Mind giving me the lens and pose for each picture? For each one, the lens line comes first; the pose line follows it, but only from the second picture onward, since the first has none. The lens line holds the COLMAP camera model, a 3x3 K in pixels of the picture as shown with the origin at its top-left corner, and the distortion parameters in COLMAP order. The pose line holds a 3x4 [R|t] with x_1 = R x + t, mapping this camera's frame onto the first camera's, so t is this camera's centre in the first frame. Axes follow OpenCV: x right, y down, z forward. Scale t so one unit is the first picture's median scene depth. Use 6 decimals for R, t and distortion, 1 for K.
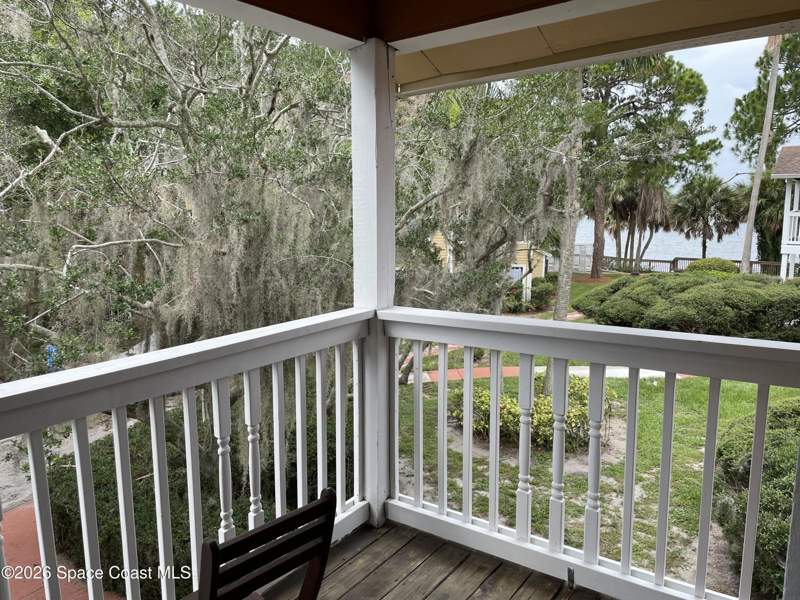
lens RADIAL K [[607.5, 0, 401.5], [0, 607.5, 298.4], [0, 0, 1]] dist [0.058967, -0.056777]
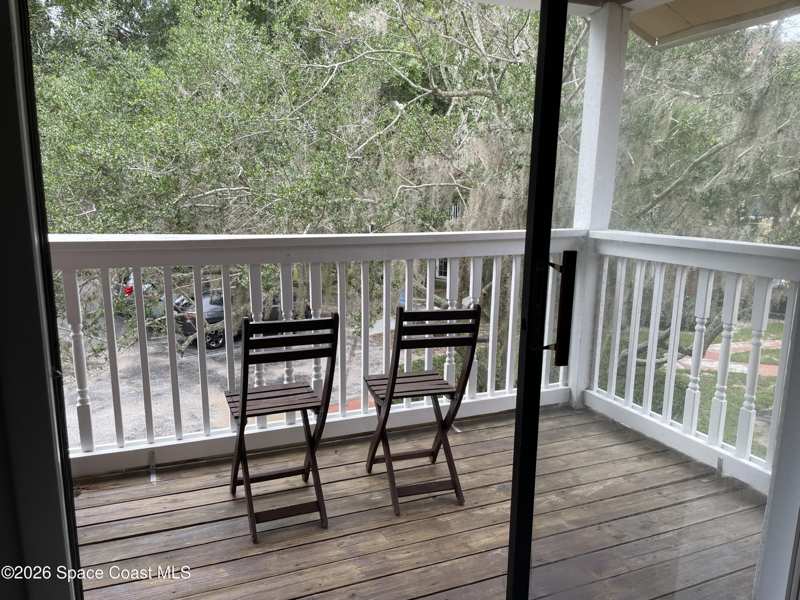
lens RADIAL K [[607.5, 0, 401.4], [0, 607.5, 300.3], [0, 0, 1]] dist [0.058967, -0.056777]
pose [[0.857024, 0.119222, -0.501294, 0.150321], [-0.097014, 0.992800, 0.070259, 0.061480], [0.506061, -0.011582, 0.862420, -0.142209]]
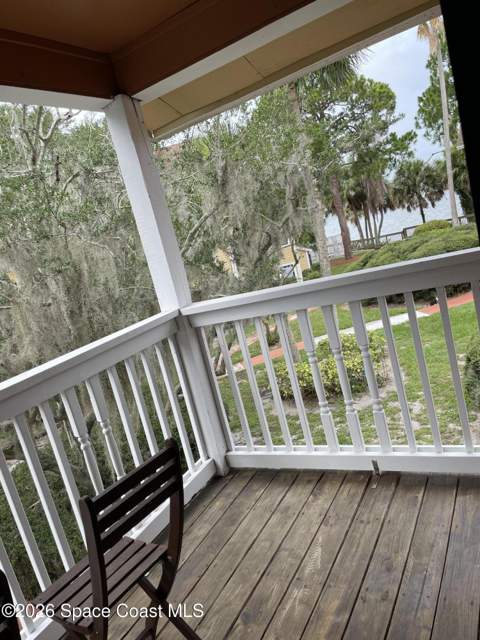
lens RADIAL K [[486.0, 0, 243.7], [0, 486.0, 317.5], [0, 0, 1]] dist [0.058967, -0.056777]
pose [[0.964460, -0.254175, 0.072199, 0.005476], [0.252886, 0.967130, 0.026616, 0.024256], [-0.076591, -0.007412, 0.997035, -0.004620]]
